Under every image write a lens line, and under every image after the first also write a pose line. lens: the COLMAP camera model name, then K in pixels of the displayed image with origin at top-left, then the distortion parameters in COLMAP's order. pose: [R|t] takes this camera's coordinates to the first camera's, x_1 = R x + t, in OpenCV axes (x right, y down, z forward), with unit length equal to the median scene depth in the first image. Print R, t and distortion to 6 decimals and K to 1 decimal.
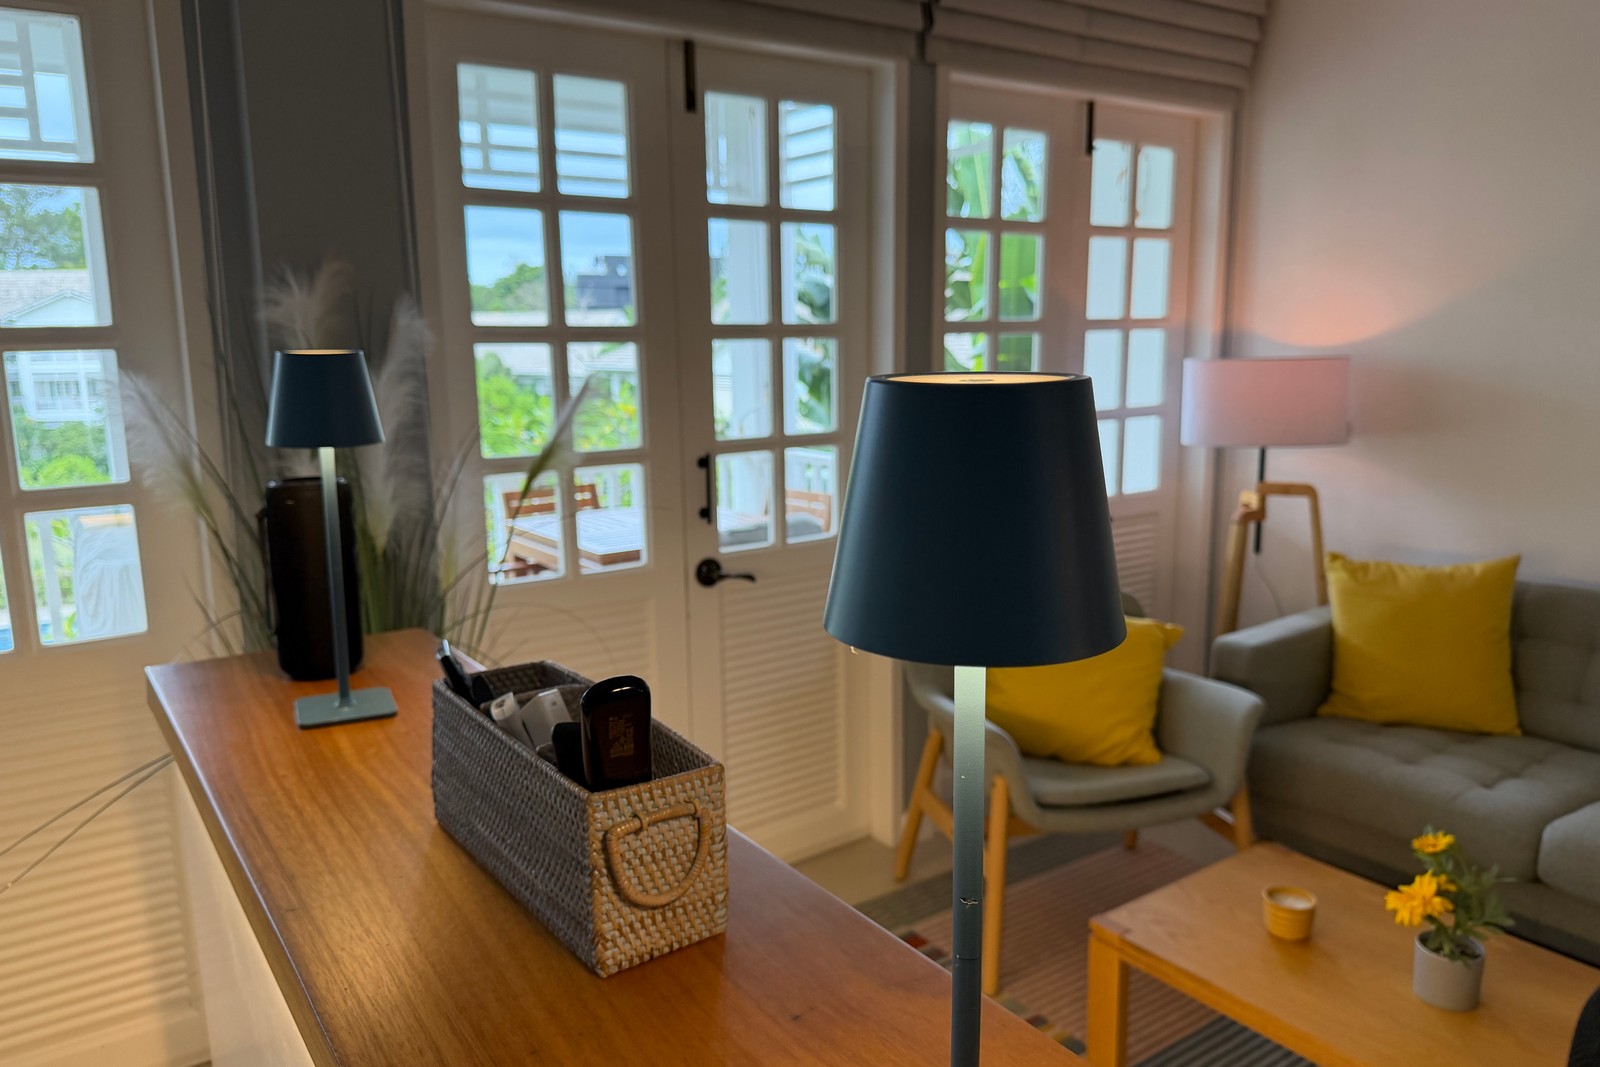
lens RADIAL K [[1135.3, 0, 791.5], [0, 1135.3, 532.3], [0, 0, 1]] dist [0.043667, -0.059792]
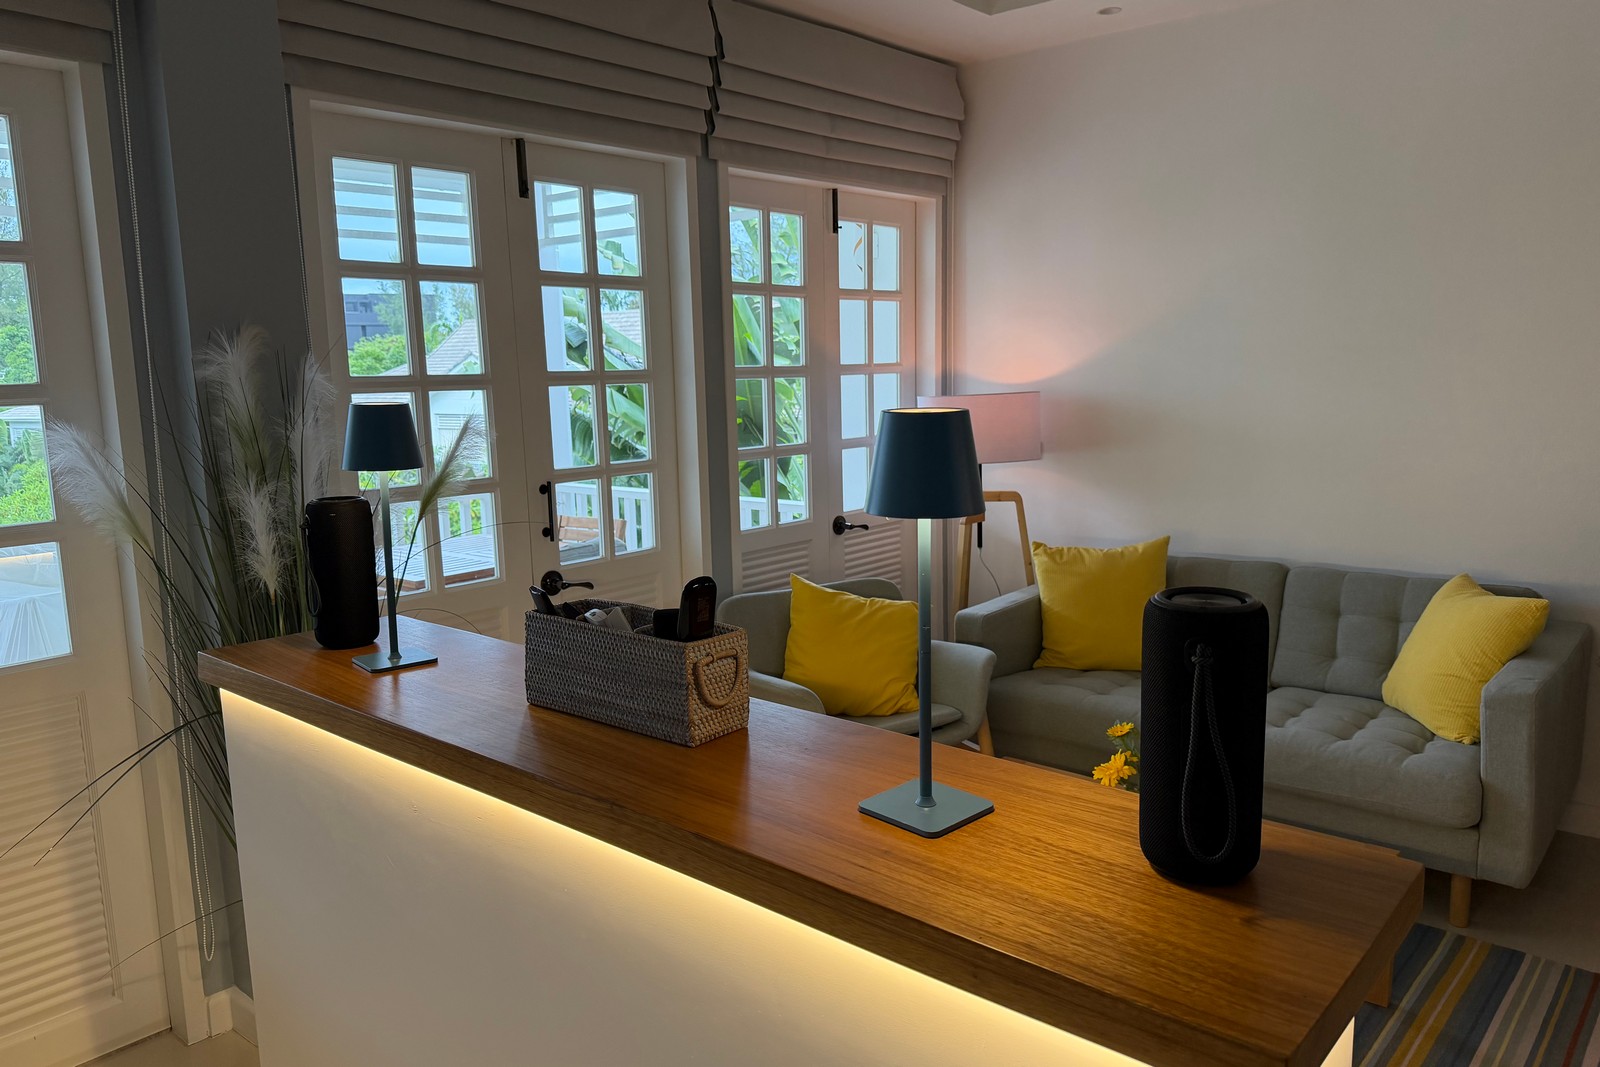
lens RADIAL K [[1135.3, 0, 784.6], [0, 1135.3, 525.4], [0, 0, 1]] dist [0.043667, -0.059792]
pose [[0.971644, -0.045943, 0.231941, -0.111407], [0.054968, 0.997956, -0.032596, 0.028571], [-0.229969, 0.044421, 0.972184, -0.204738]]
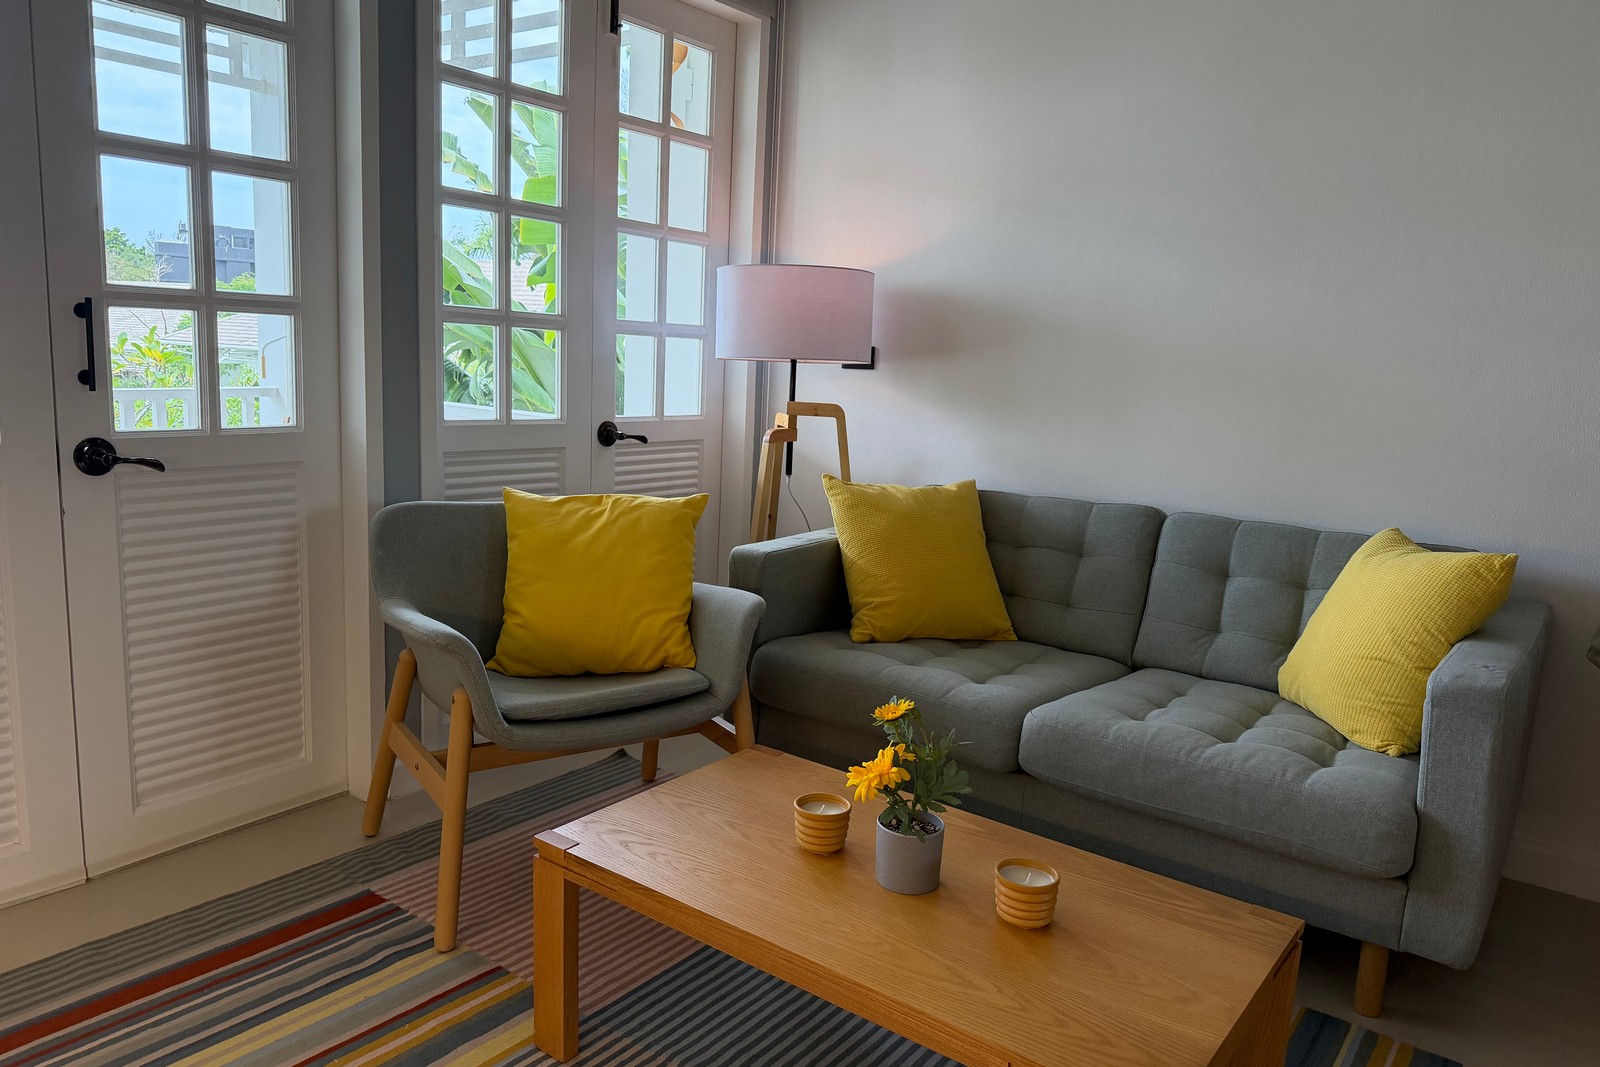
lens RADIAL K [[1135.3, 0, 787.8], [0, 1135.3, 531.0], [0, 0, 1]] dist [0.043667, -0.059792]
pose [[0.948249, 0.007752, 0.317432, 0.132630], [-0.005467, 0.999952, -0.008086, 0.094146], [-0.317479, 0.005932, 0.948247, 0.114693]]
